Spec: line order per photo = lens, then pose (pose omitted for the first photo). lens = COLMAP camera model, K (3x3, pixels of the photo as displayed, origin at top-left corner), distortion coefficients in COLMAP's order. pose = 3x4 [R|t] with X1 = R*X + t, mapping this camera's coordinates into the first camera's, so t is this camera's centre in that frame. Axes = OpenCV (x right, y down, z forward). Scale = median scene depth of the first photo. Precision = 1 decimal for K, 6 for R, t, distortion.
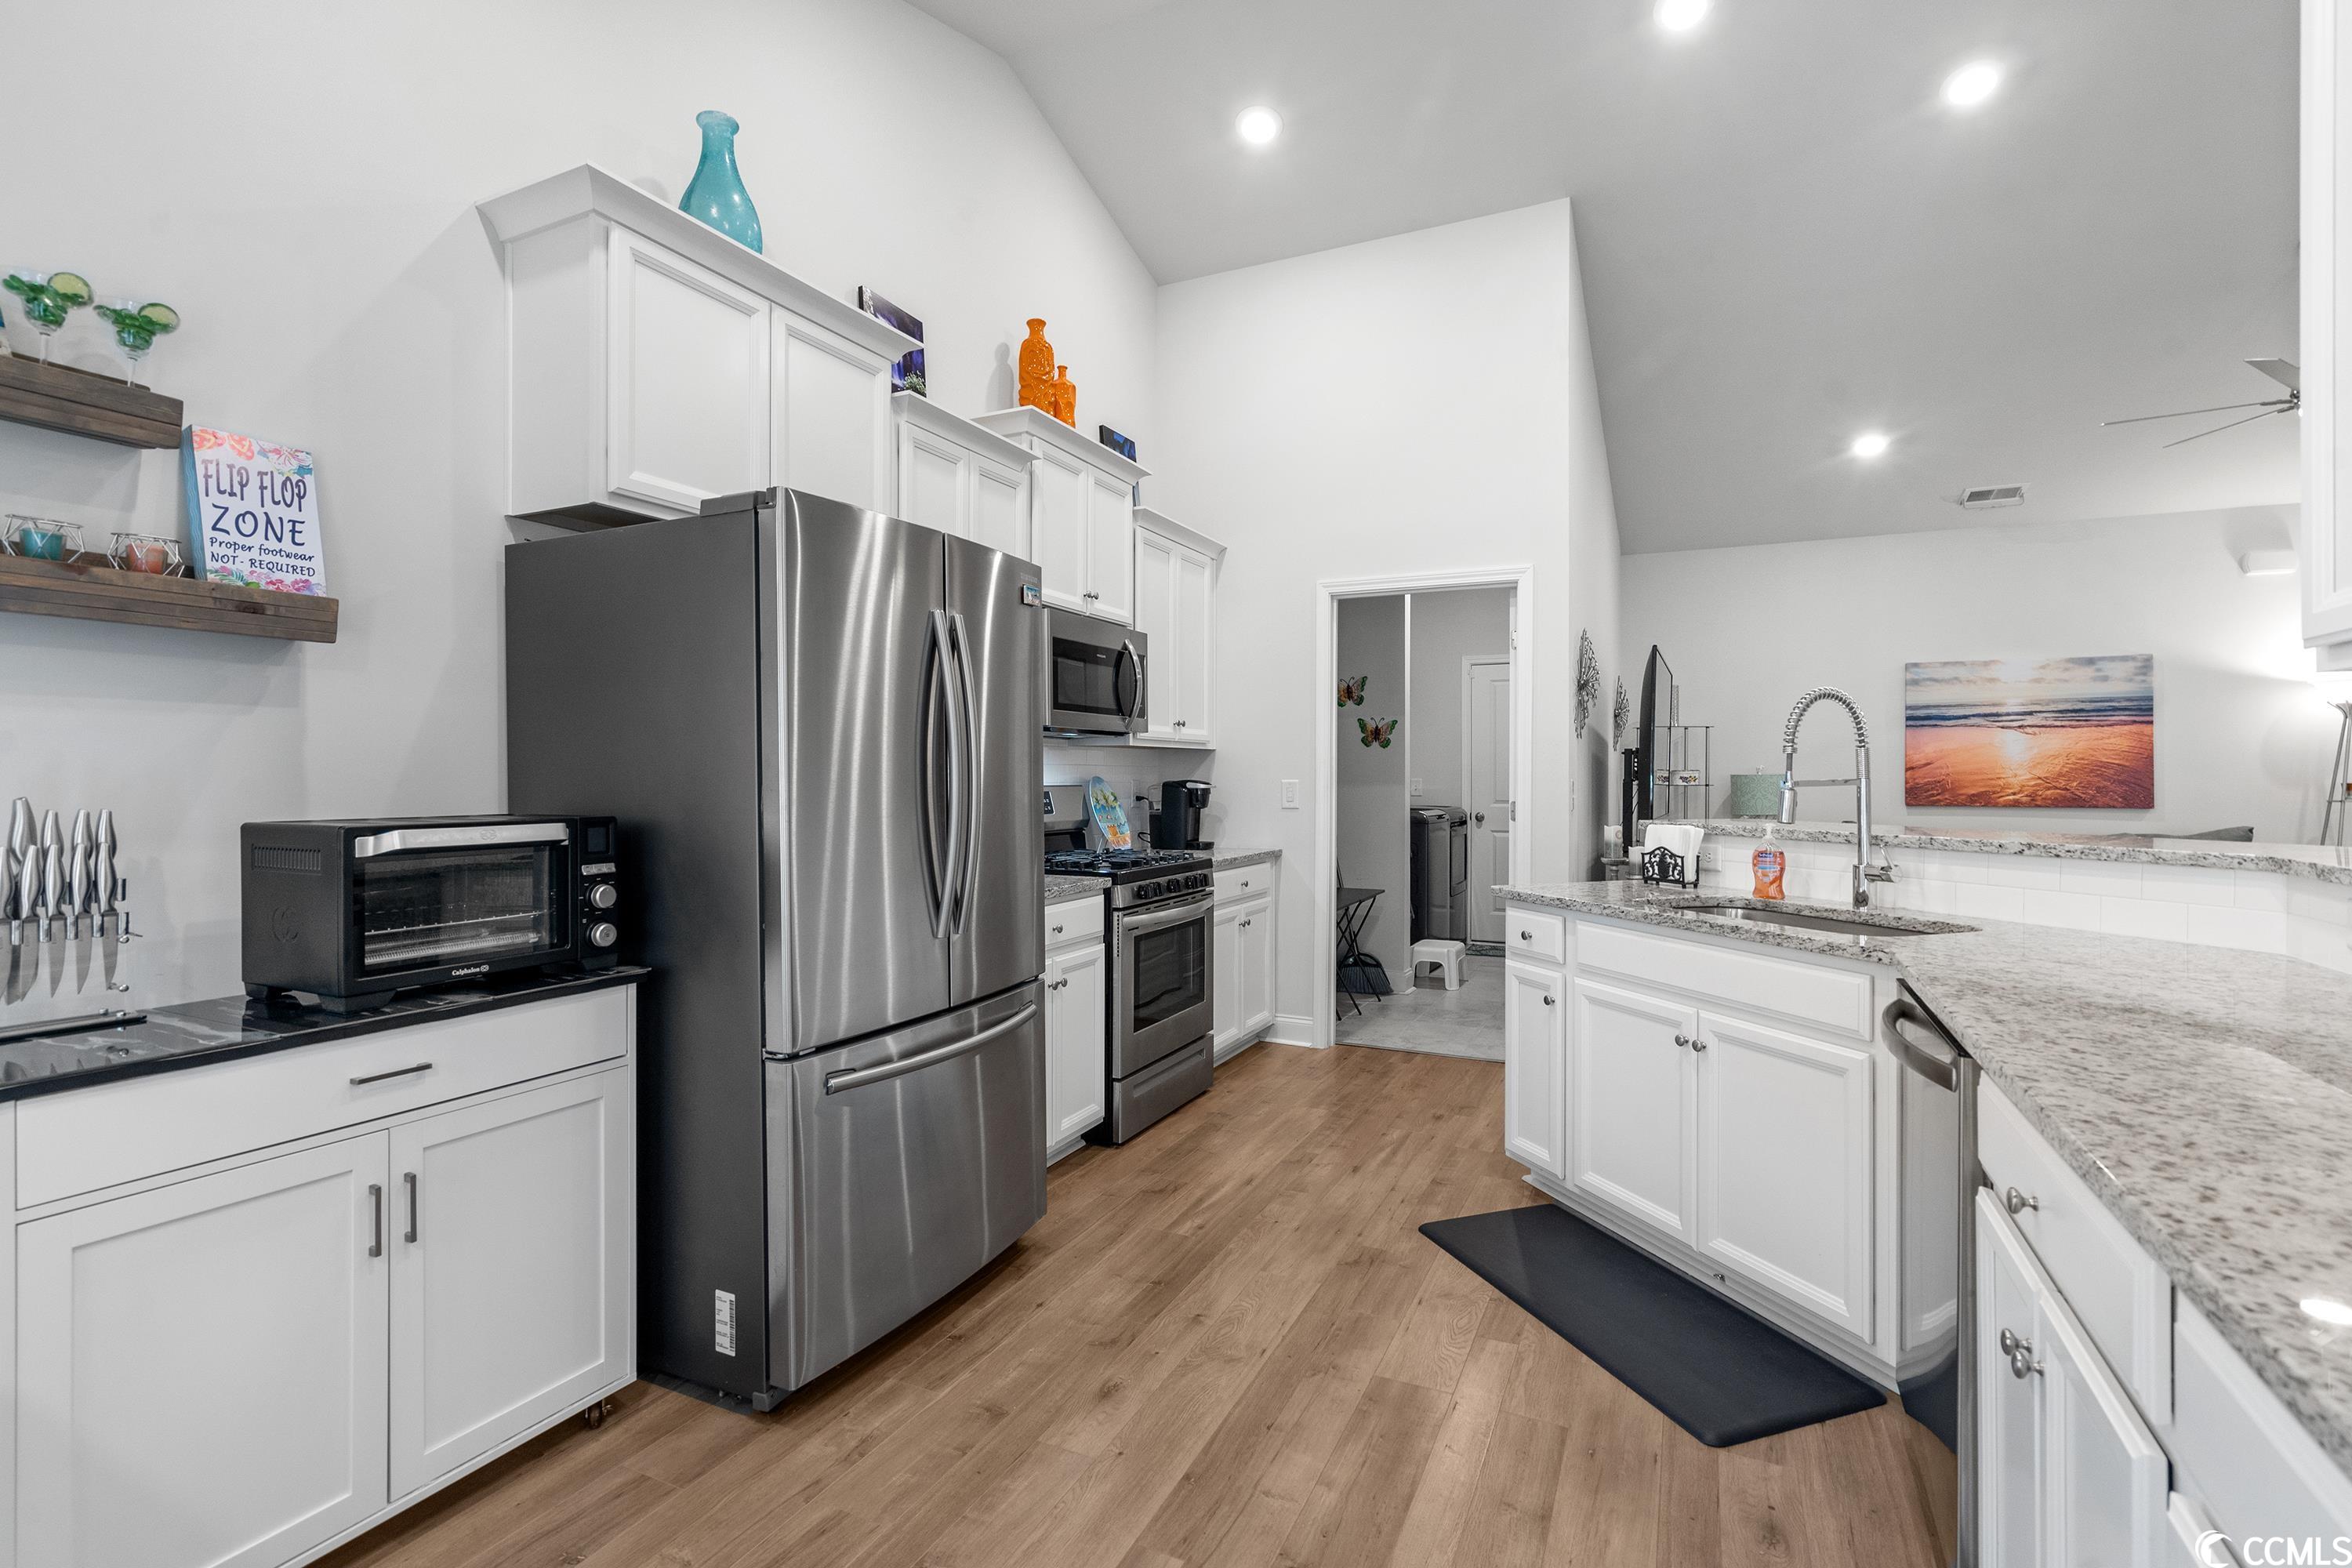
lens RADIAL K [[1079.6, 0, 1176.0], [0, 1079.6, 784.0], [0, 0, 1]] dist [-0.003482, 0.000534]
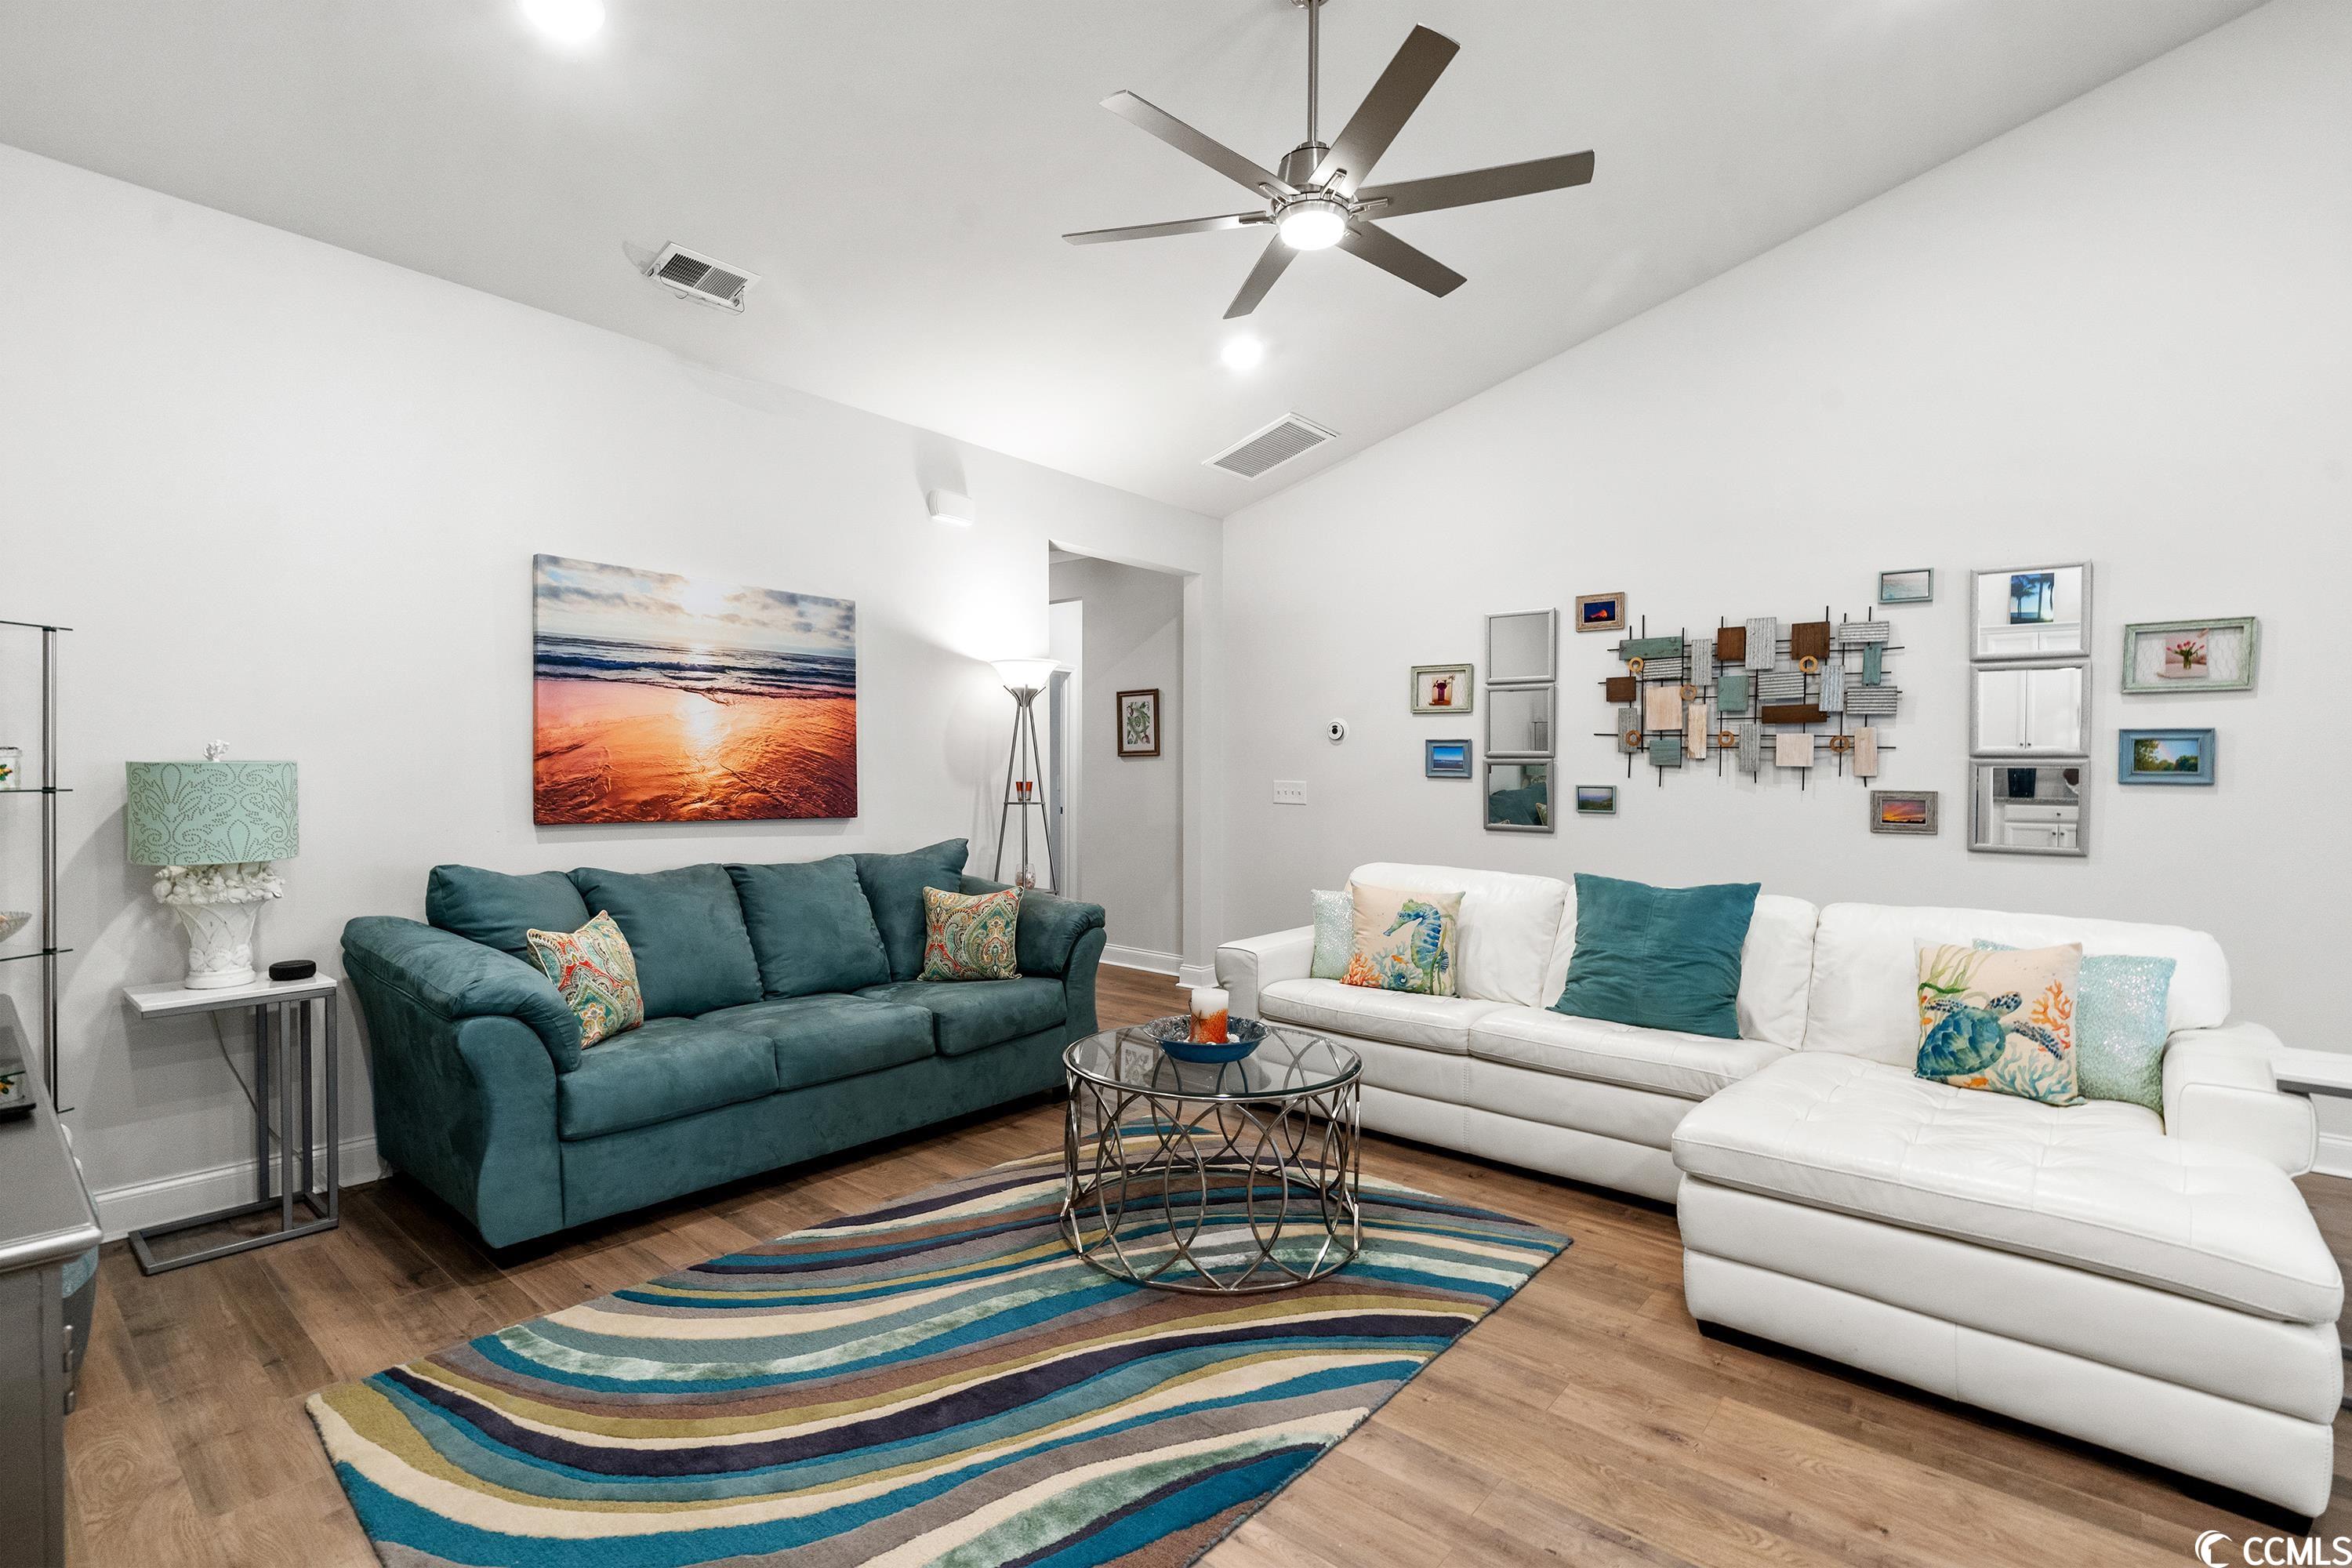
lens RADIAL K [[1056.6, 0, 1173.2], [0, 1056.6, 796.7], [0, 0, 1]] dist [0.000018, 0.000169]
pose [[0.246411, -0.020353, 0.968952, 0.539337], [-0.005847, 0.999730, 0.022487, -0.015342], [-0.969148, -0.011206, 0.246226, 1.215542]]
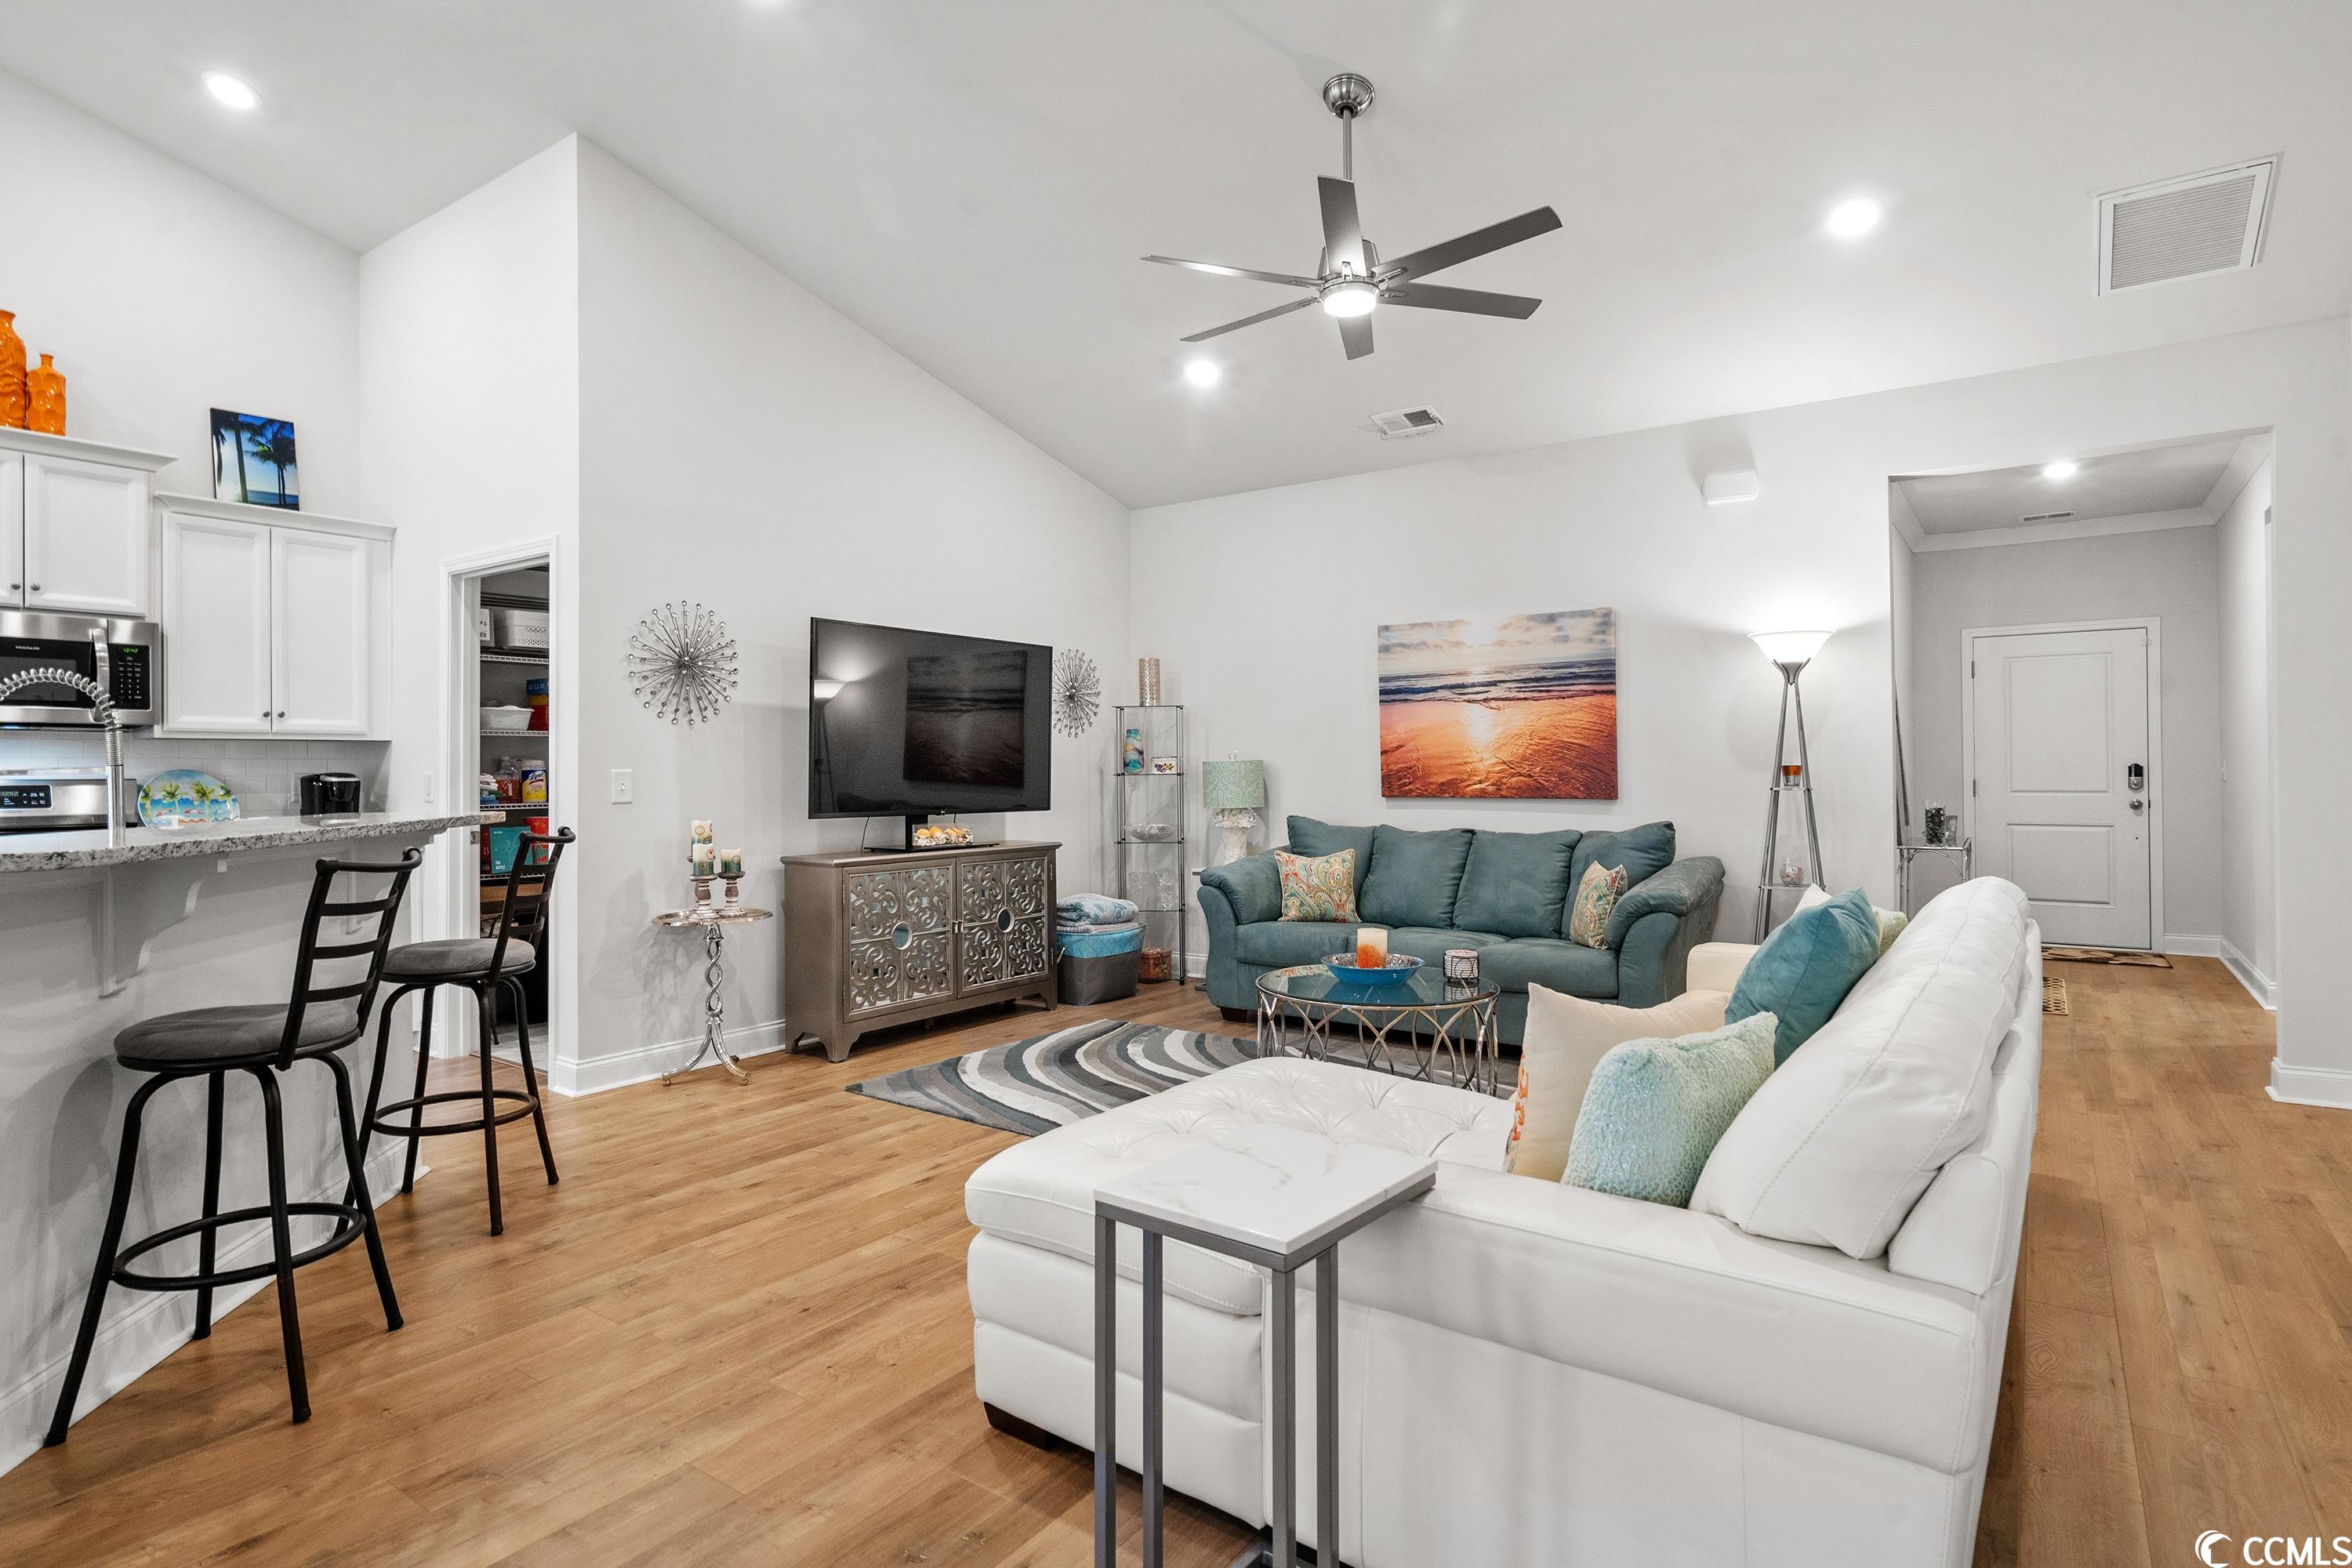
lens RADIAL K [[1224.5, 0, 1169.0], [0, 1224.5, 768.8], [0, 0, 1]] dist [-0.001738, 0.000227]
pose [[0.986825, -0.007839, -0.161599, 1.423588], [0.006849, 0.999954, -0.006686, 0.007710], [0.161644, 0.005491, 0.986834, 0.085179]]
